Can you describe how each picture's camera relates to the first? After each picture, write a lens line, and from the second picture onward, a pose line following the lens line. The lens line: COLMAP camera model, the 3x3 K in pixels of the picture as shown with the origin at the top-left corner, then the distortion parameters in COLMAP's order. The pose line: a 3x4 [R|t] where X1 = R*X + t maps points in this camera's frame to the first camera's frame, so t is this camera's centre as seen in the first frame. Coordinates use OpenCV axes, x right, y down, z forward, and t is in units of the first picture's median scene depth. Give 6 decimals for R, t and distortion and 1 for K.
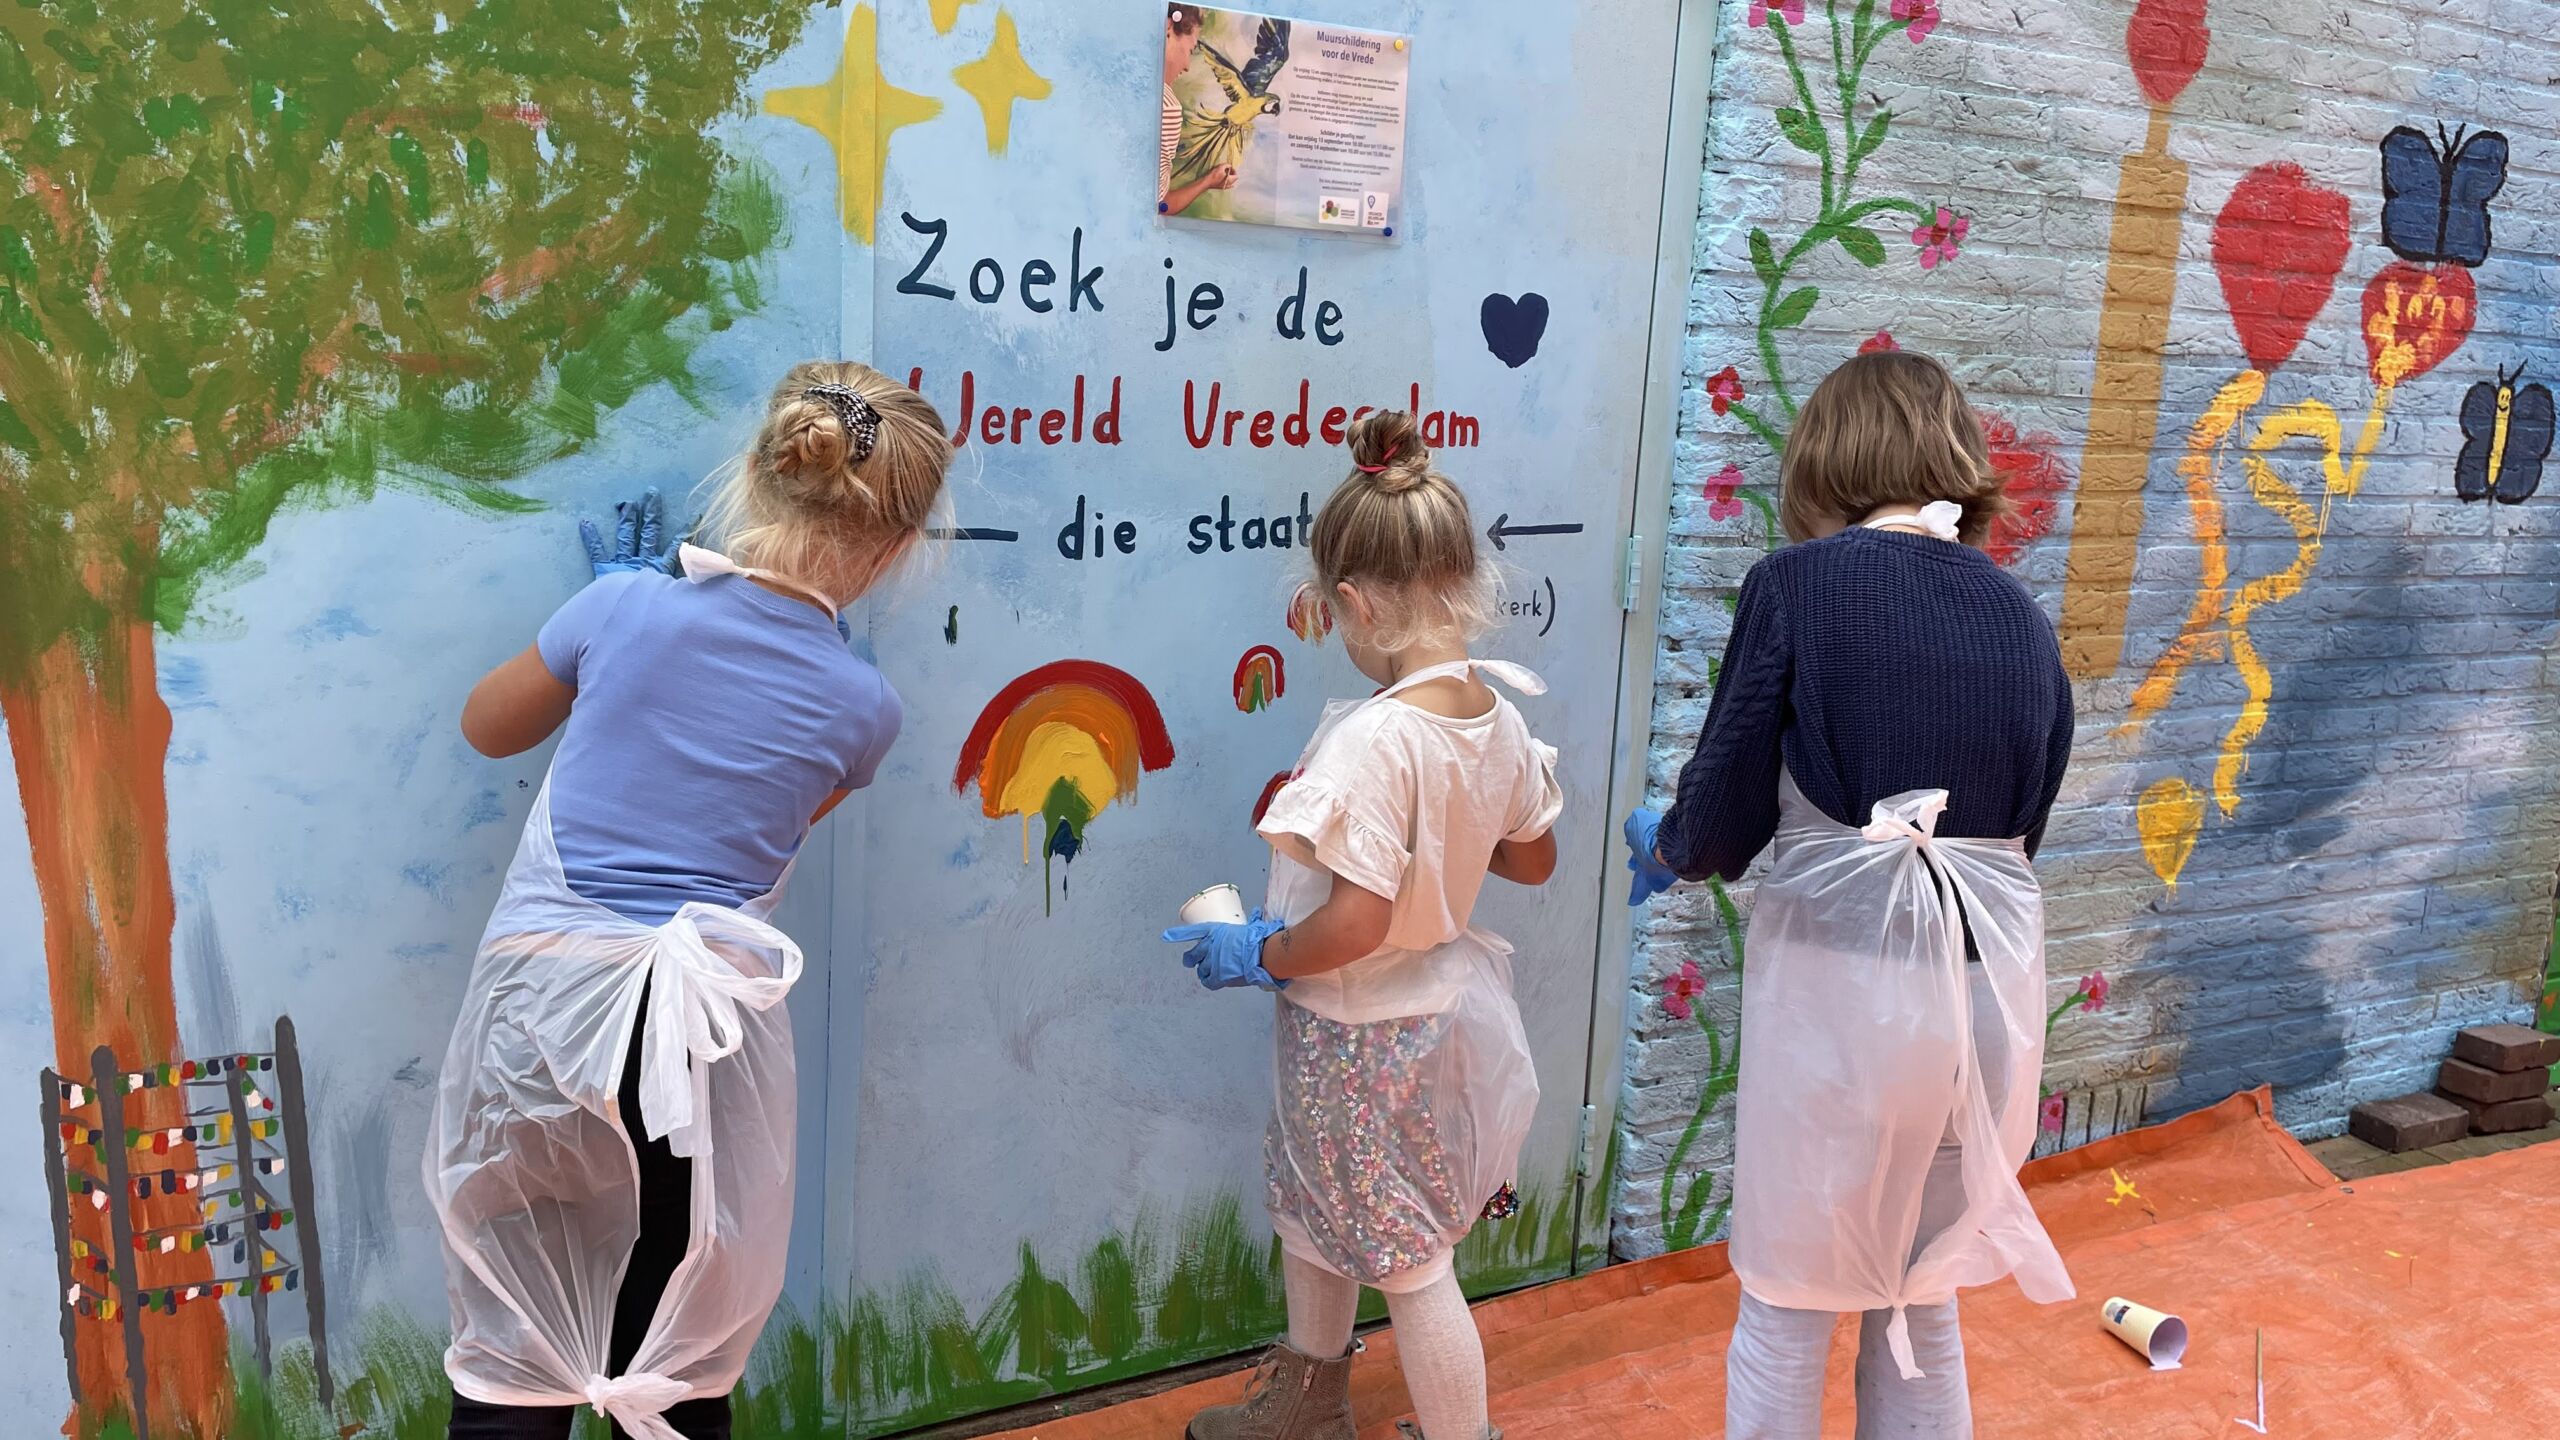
lens RADIAL K [[1962.6, 0, 1275.9], [0, 1962.6, 723.0], [0, 0, 1]] dist [0.074500, -0.080160]
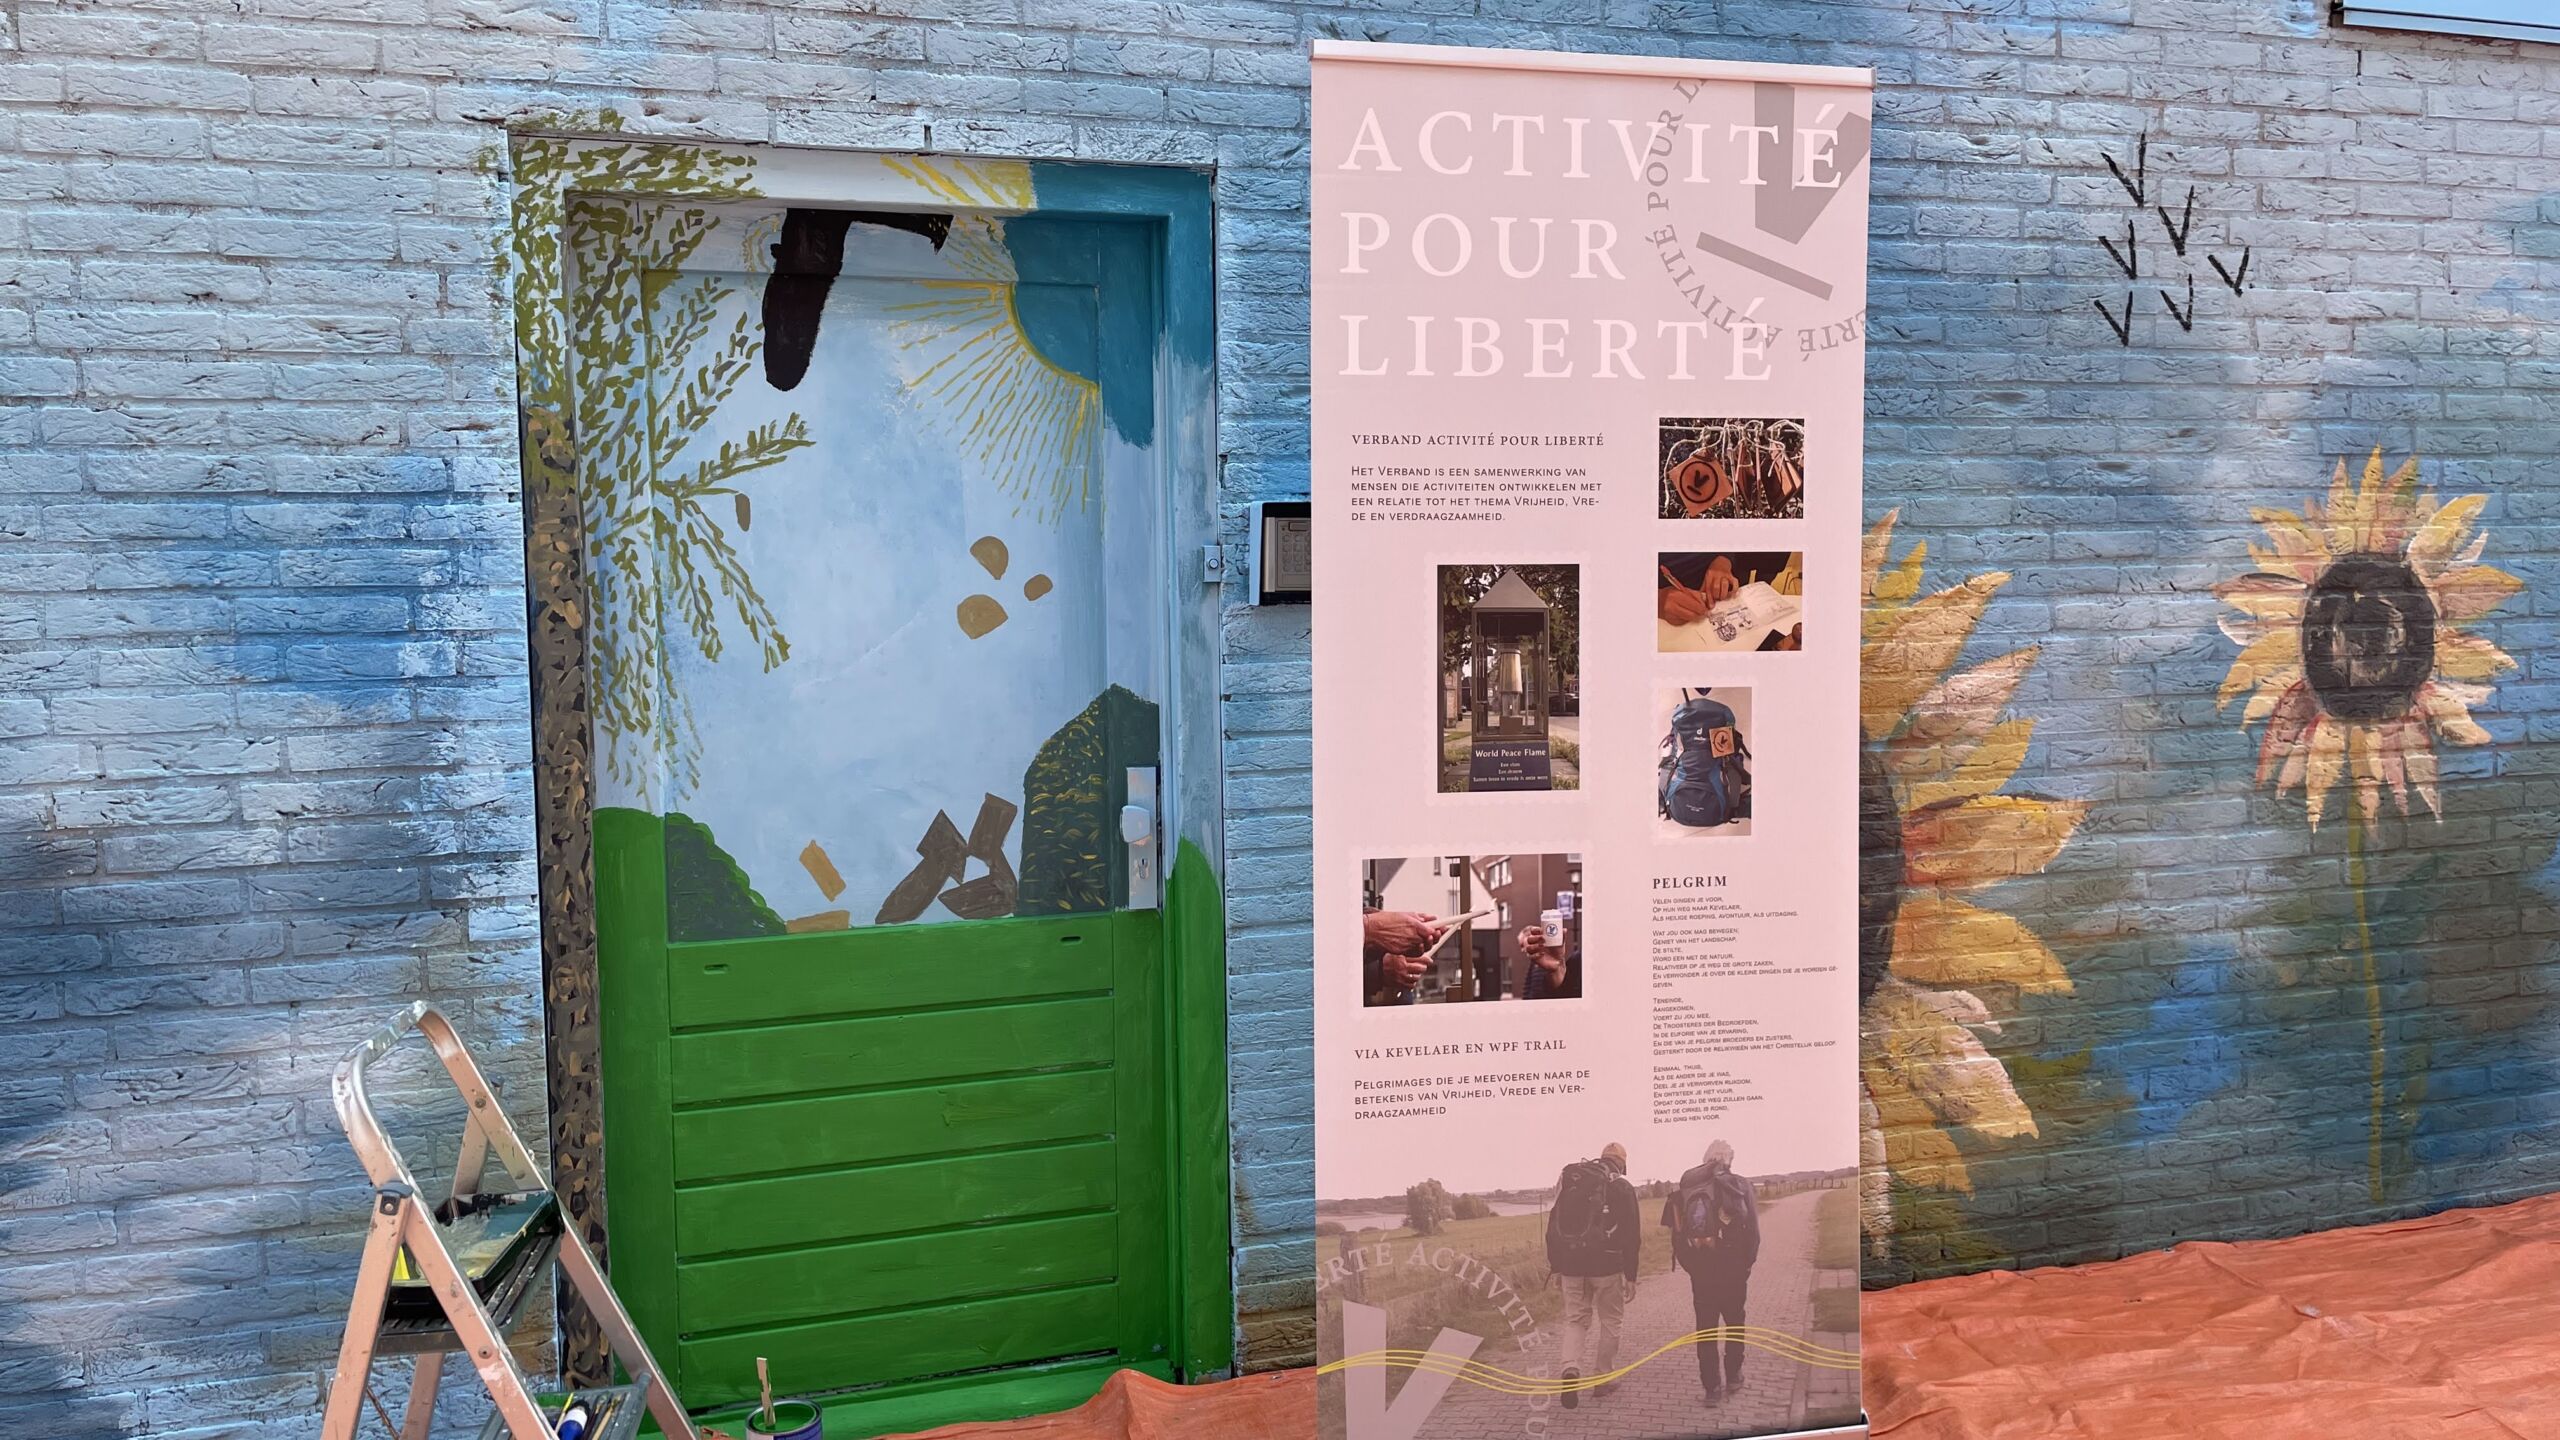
lens RADIAL K [[1962.6, 0, 1313.7], [0, 1962.6, 690.5], [0, 0, 1]] dist [0.074500, -0.080160]
pose [[0.975351, -0.043796, -0.216269, 1.245992], [0.021861, 0.994462, -0.102795, -0.052632], [0.219573, 0.095533, 0.970907, 0.279956]]
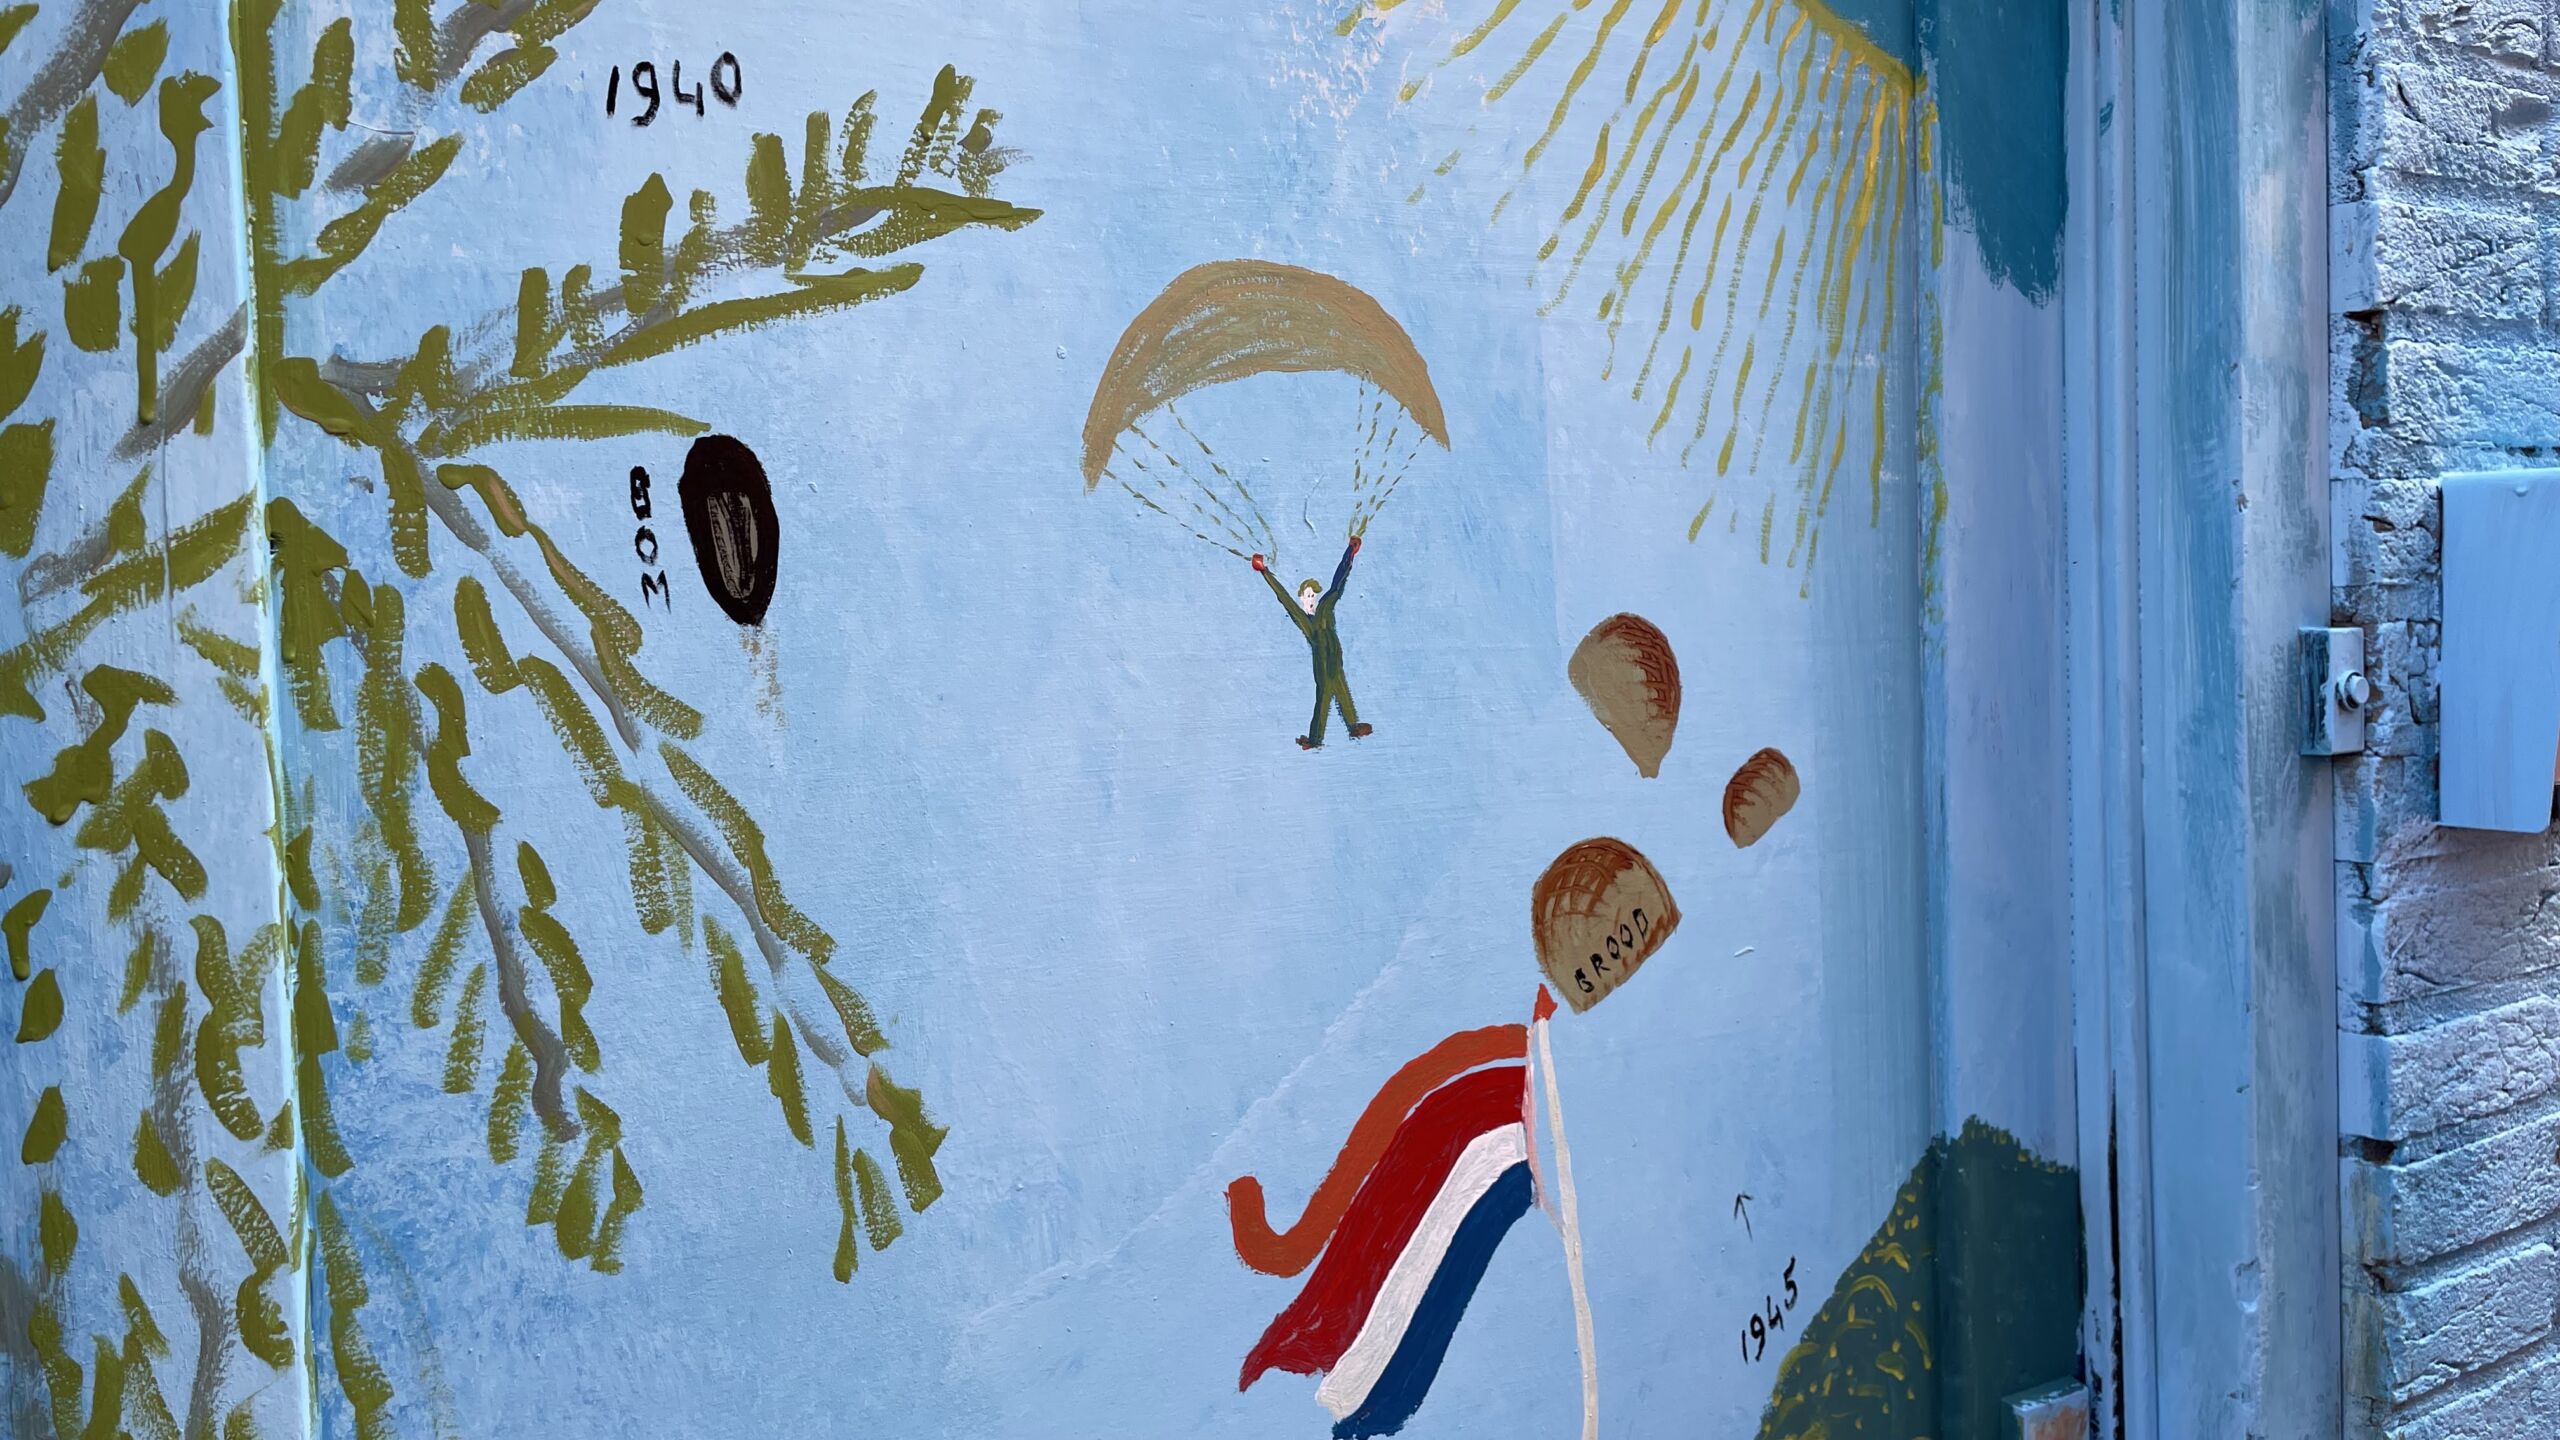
lens RADIAL K [[1962.6, 0, 1277.6], [0, 1962.6, 692.5], [0, 0, 1]] dist [0.074500, -0.080160]
pose [[0.995197, -0.086167, 0.046447, 0.827947], [0.091498, 0.987472, -0.128556, -0.192223], [-0.034788, 0.132188, 0.990614, 0.927069]]
